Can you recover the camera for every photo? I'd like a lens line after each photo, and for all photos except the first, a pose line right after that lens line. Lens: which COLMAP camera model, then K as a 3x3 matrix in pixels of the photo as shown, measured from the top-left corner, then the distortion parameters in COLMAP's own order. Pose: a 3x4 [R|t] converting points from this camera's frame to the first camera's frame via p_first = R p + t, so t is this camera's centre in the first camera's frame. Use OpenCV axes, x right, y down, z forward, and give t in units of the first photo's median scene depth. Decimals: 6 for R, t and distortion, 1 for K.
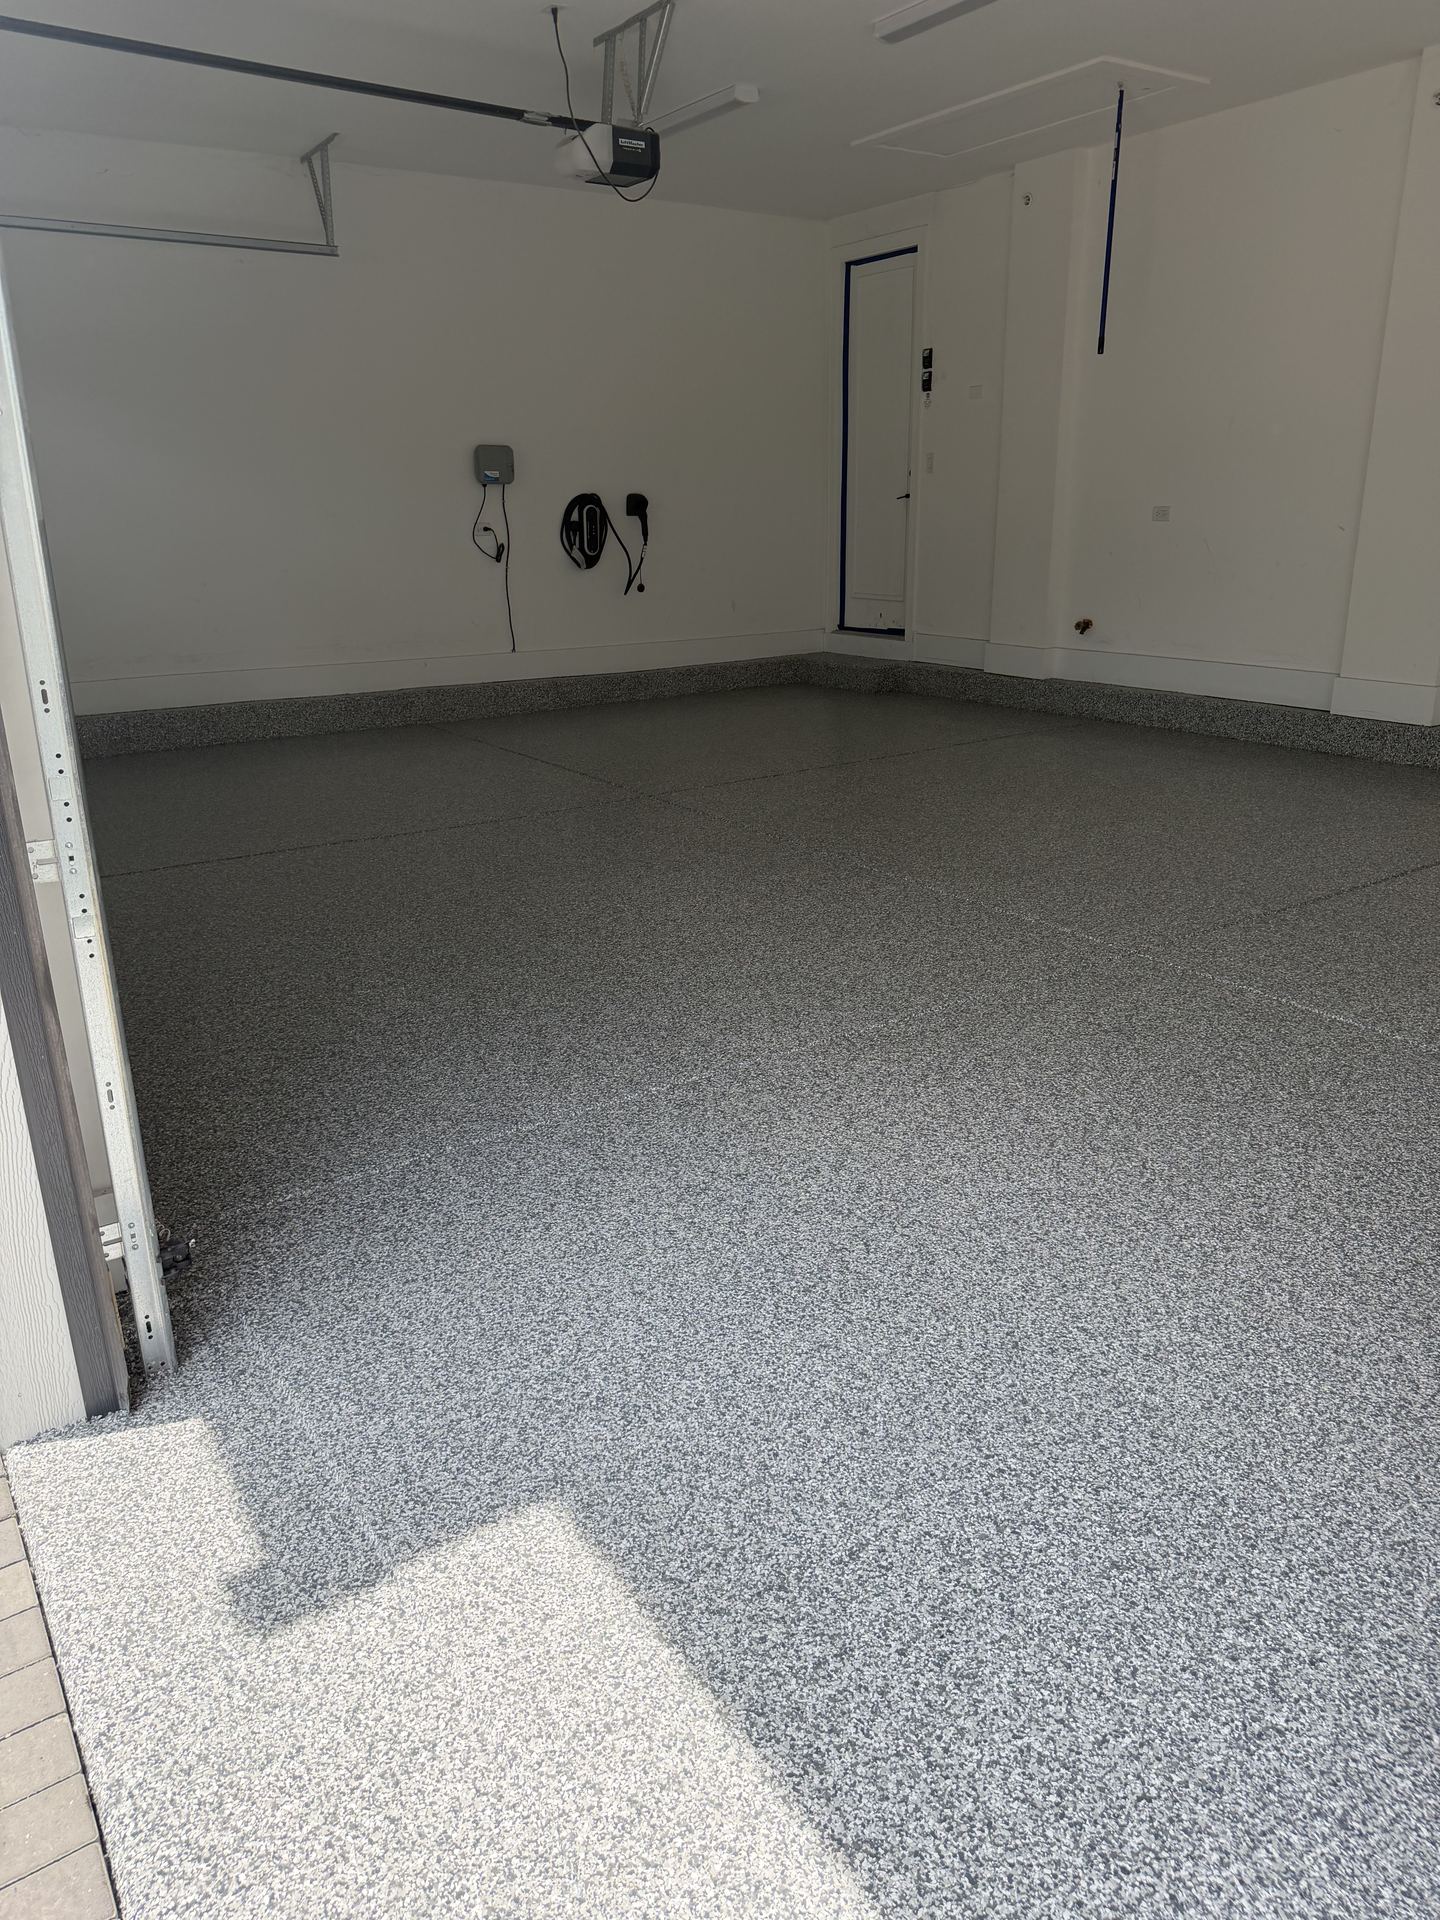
lens RADIAL K [[1343.3, 0, 765.0], [0, 1343.3, 952.9], [0, 0, 1]] dist [0.089123, -0.139235]
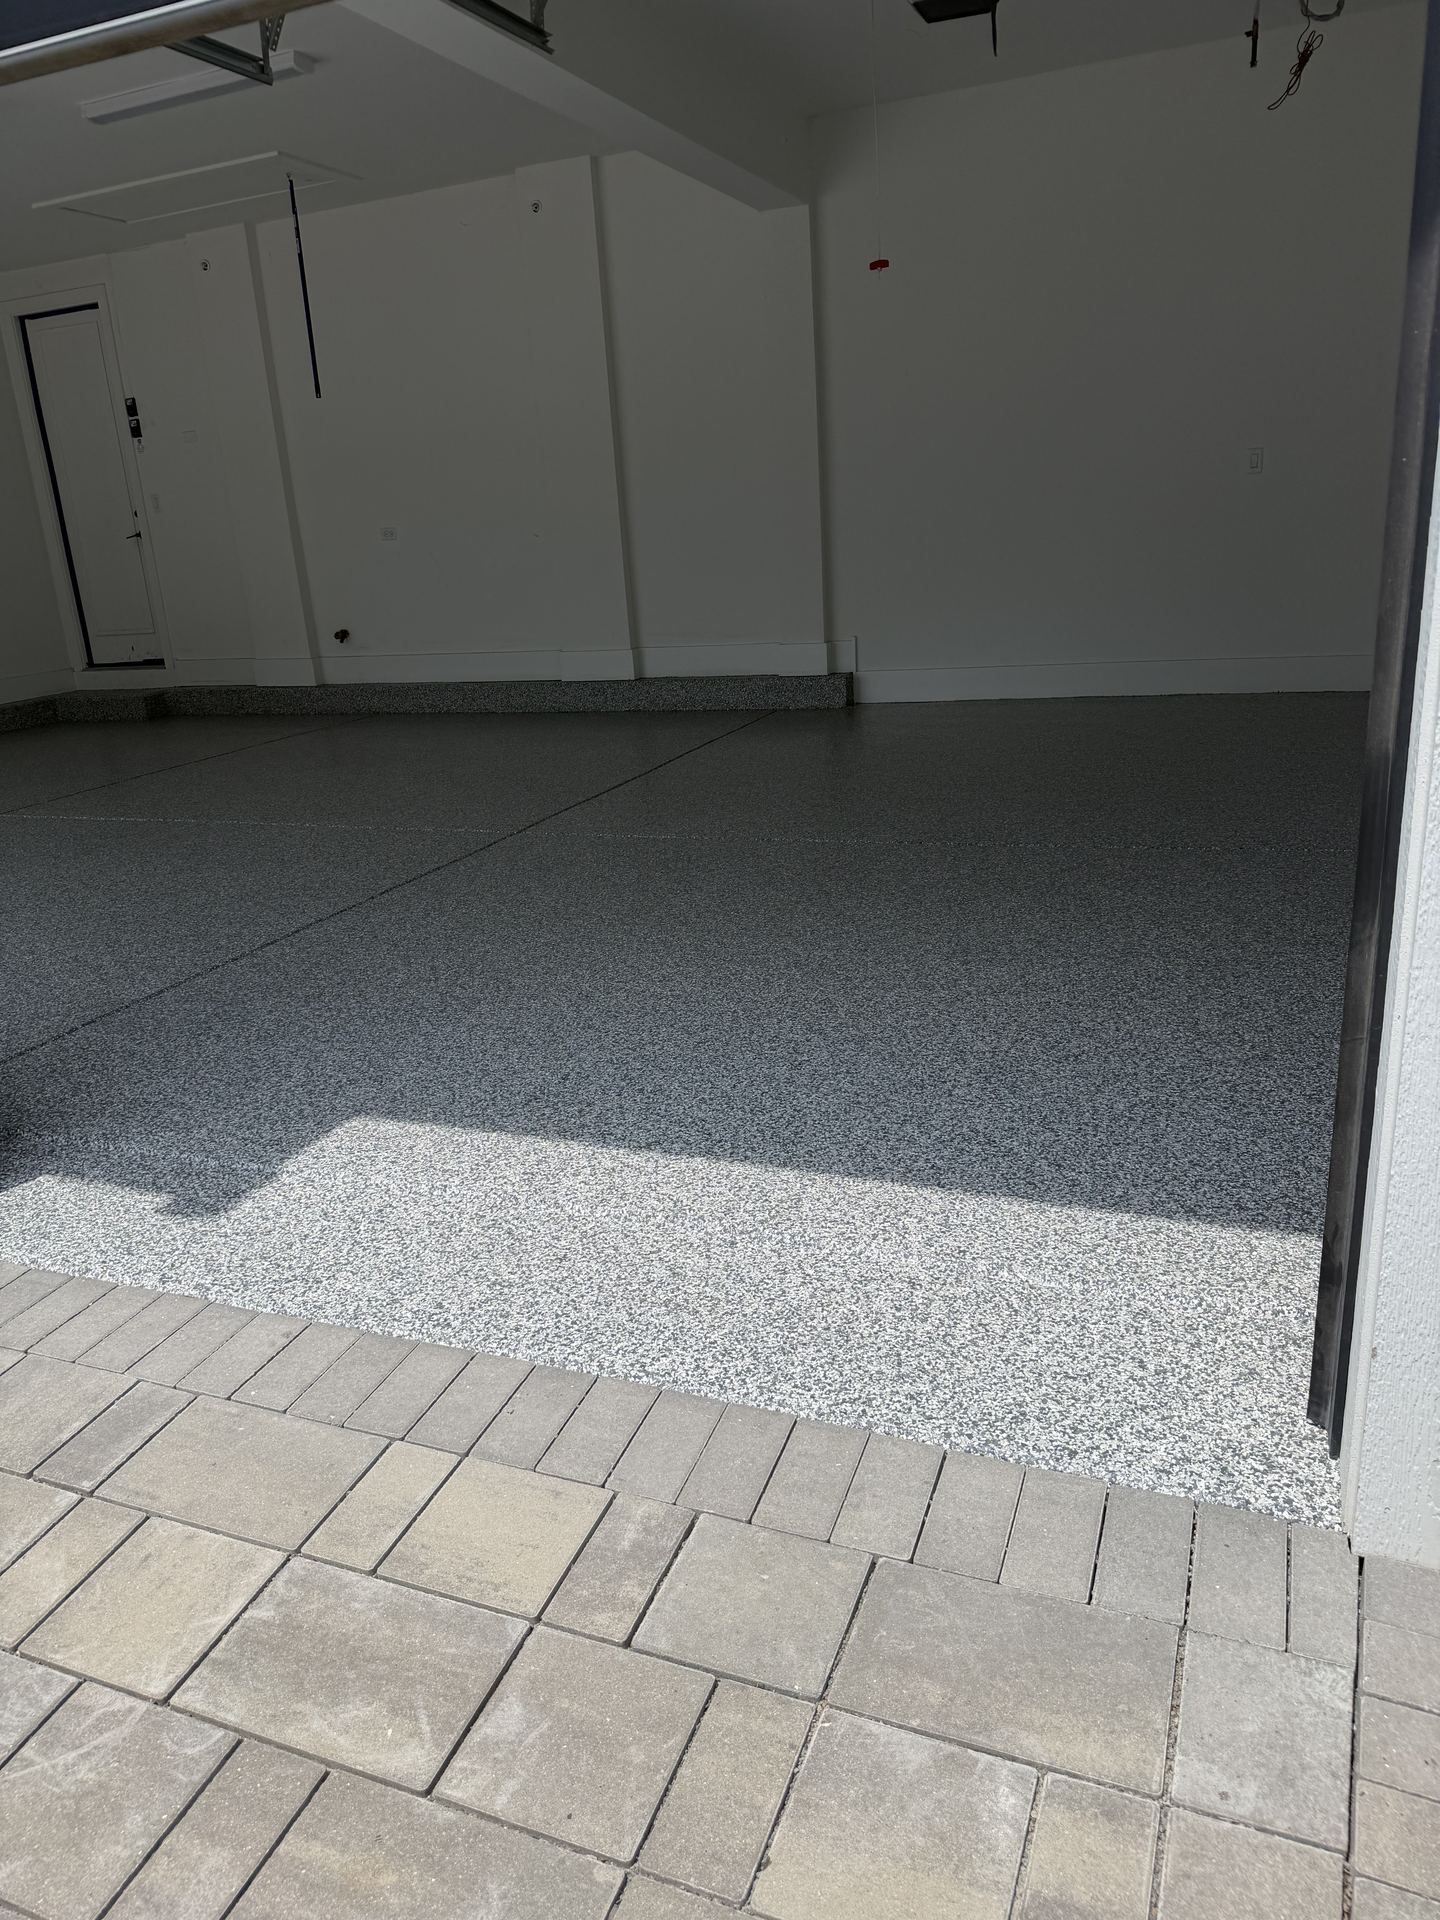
lens RADIAL K [[1302.0, 0, 720.0], [0, 1302.0, 960.0], [0, 0, 1]] dist [0.062174, -0.072219]
pose [[0.839290, -0.209850, 0.501552, -0.109721], [0.222031, 0.974370, 0.036134, 0.056587], [-0.496280, 0.081033, 0.864372, -0.099420]]
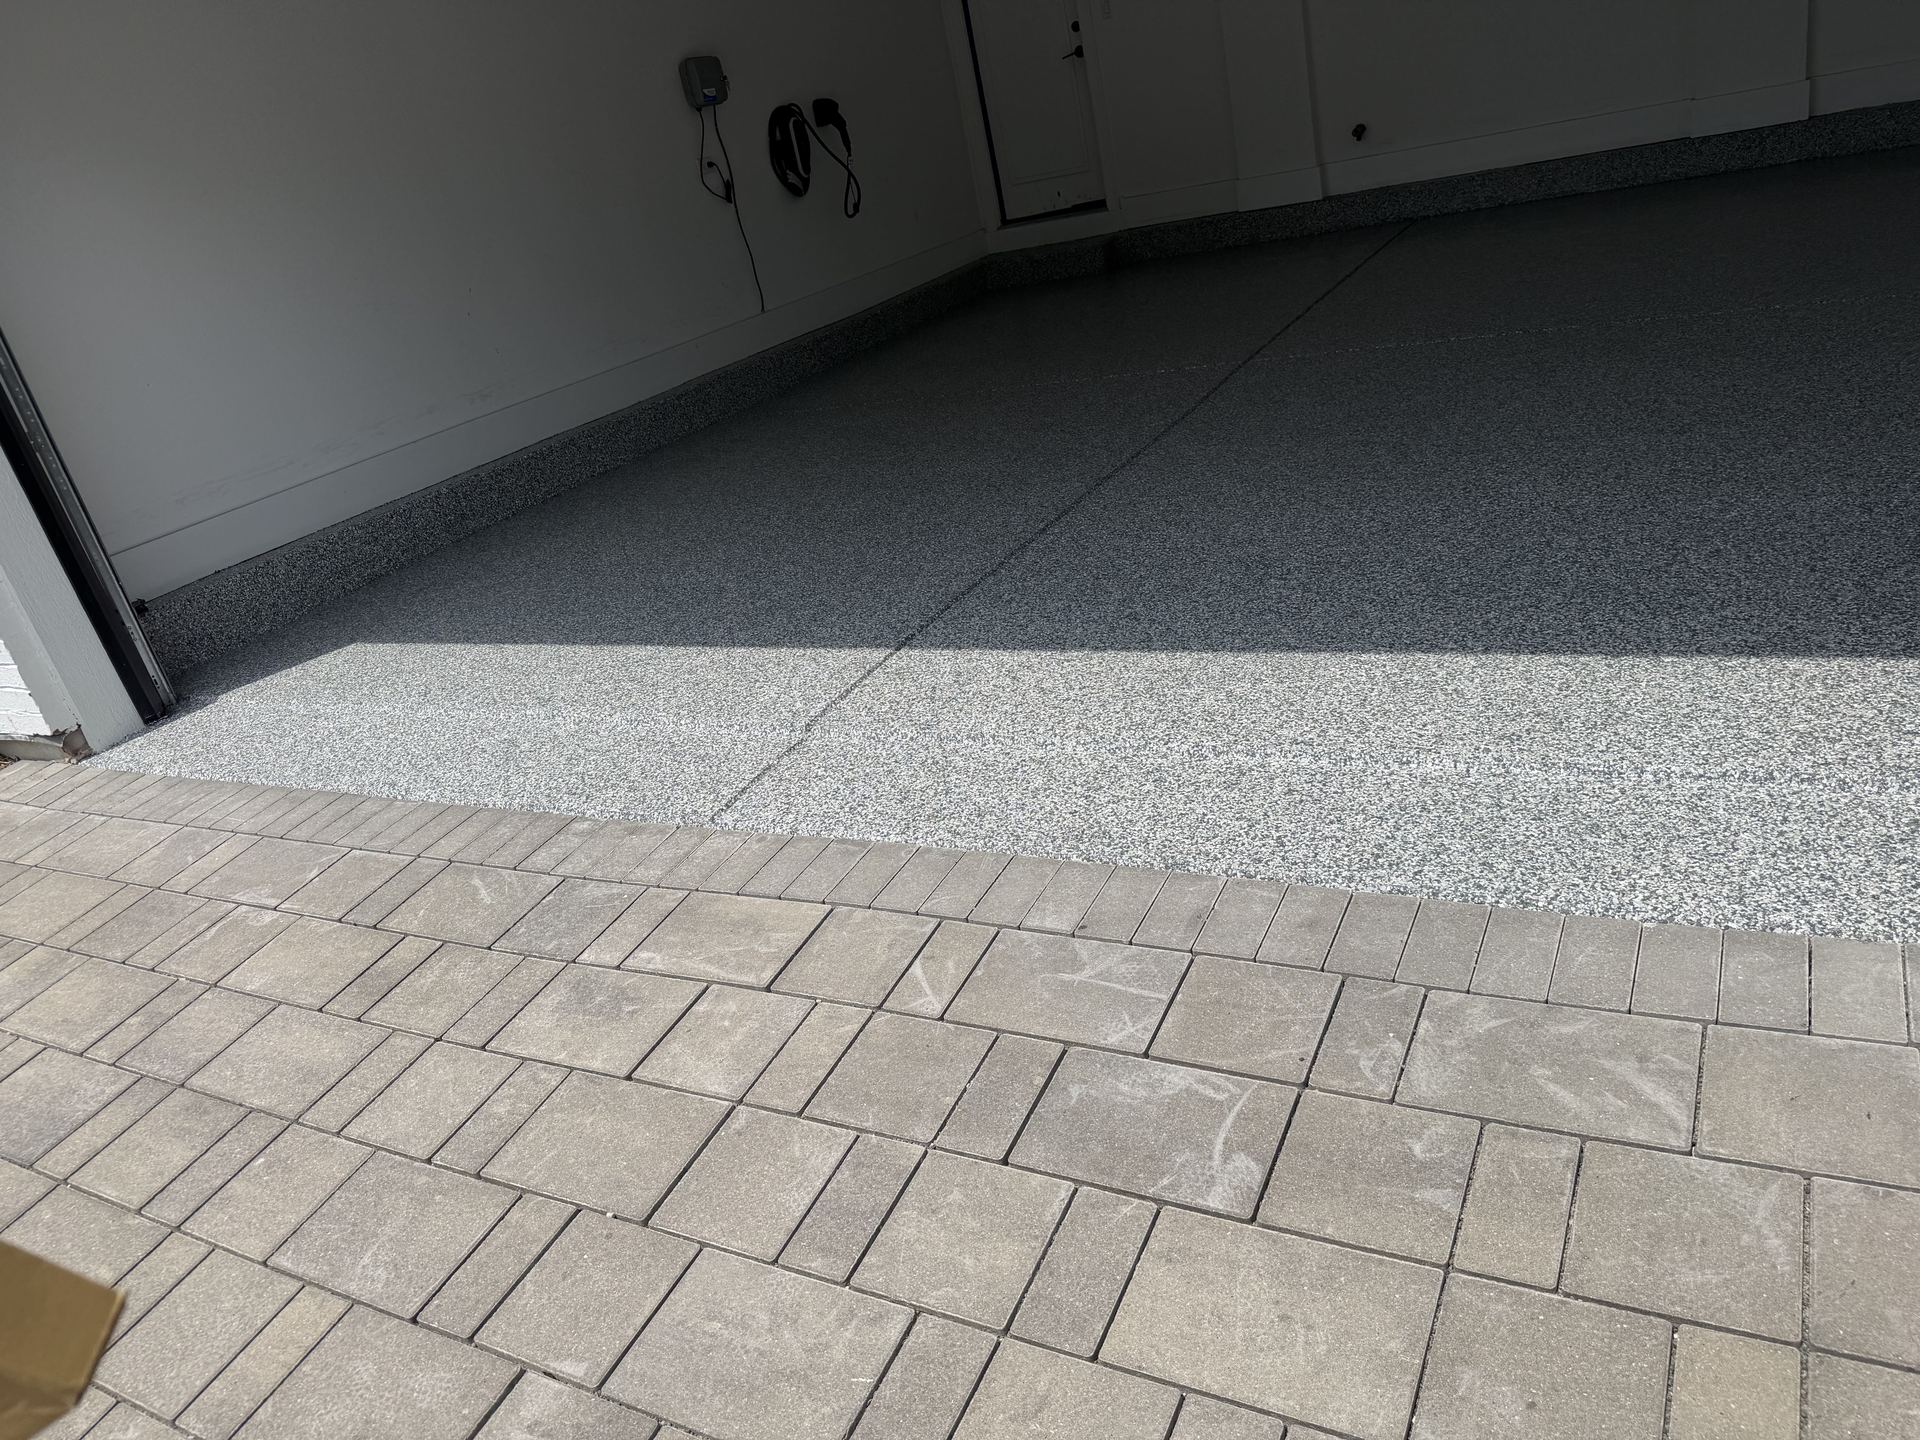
lens RADIAL K [[1339.2, 0, 959.3], [0, 1339.2, 696.2], [0, 0, 1]] dist [0.076605, -0.088767]
pose [[0.890355, -0.324416, 0.319409, -0.439780], [0.311505, 0.945755, 0.092259, -0.038097], [-0.332013, 0.017354, 0.943115, 0.187119]]
